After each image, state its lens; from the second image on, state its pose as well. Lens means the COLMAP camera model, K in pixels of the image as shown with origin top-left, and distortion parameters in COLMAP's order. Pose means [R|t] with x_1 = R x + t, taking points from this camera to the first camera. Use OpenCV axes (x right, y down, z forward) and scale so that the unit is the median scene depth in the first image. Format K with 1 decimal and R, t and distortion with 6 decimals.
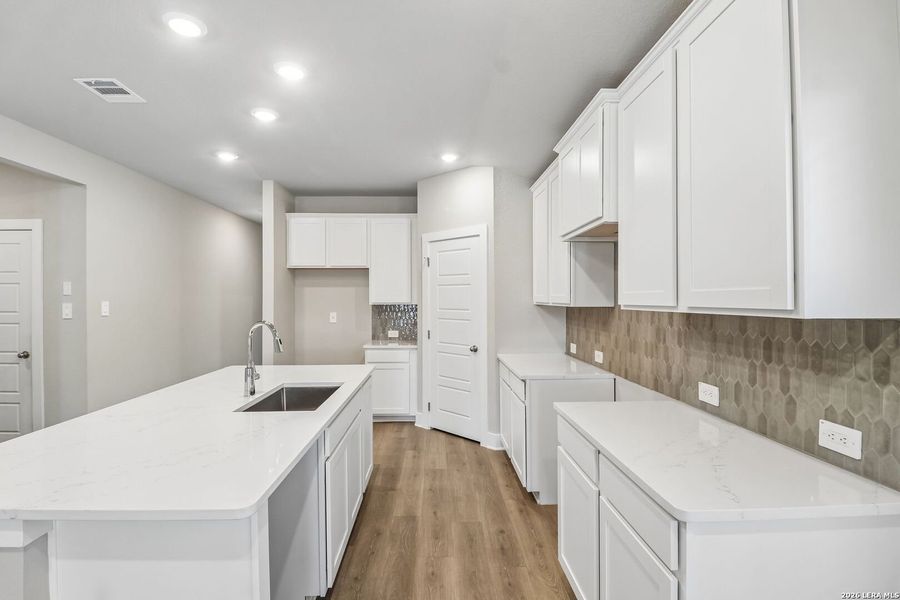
lens RADIAL K [[423.4, 0, 443.9], [0, 423.4, 298.1], [0, 0, 1]] dist [-0.002327, -0.000738]
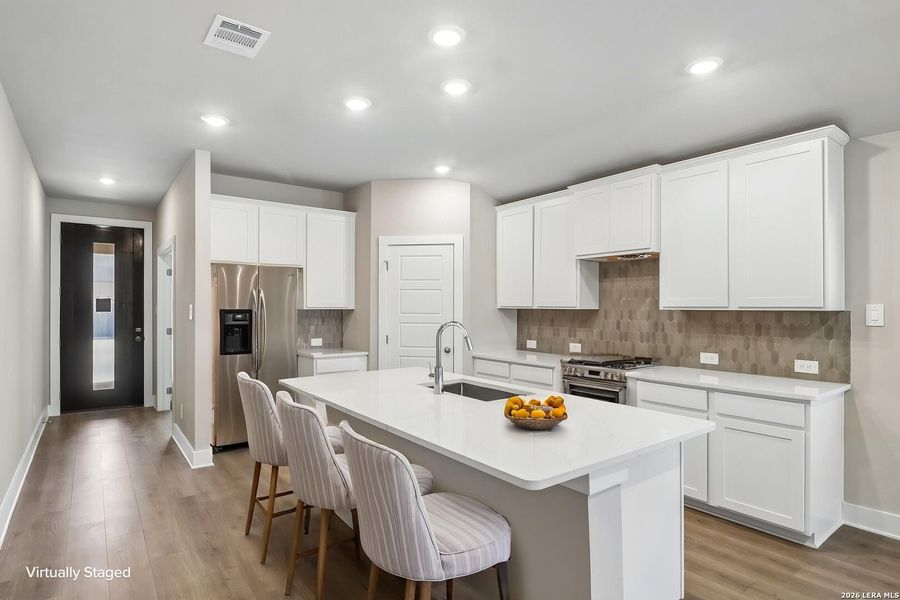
lens RADIAL K [[473.1, 0, 448.8], [0, 473.1, 302.7], [0, 0, 1]] dist [-0.001053, -0.001434]
pose [[0.812550, 0.005837, 0.582862, -1.208321], [-0.003633, 0.999981, -0.004950, 0.012957], [-0.582880, 0.001905, 0.812556, 0.057325]]
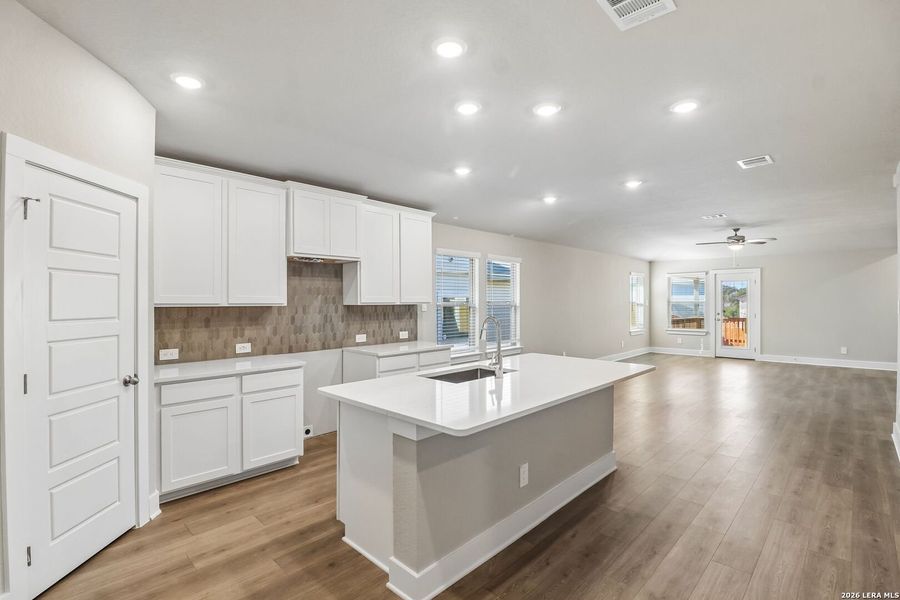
lens RADIAL K [[409.3, 0, 428.6], [0, 409.3, 301.1], [0, 0, 1]] dist [-0.001476, -0.000214]
pose [[-0.668606, 0.005522, 0.743596, -1.279237], [0.003879, 0.999985, -0.003938, 0.018184], [-0.743607, 0.000252, -0.668617, 2.080013]]
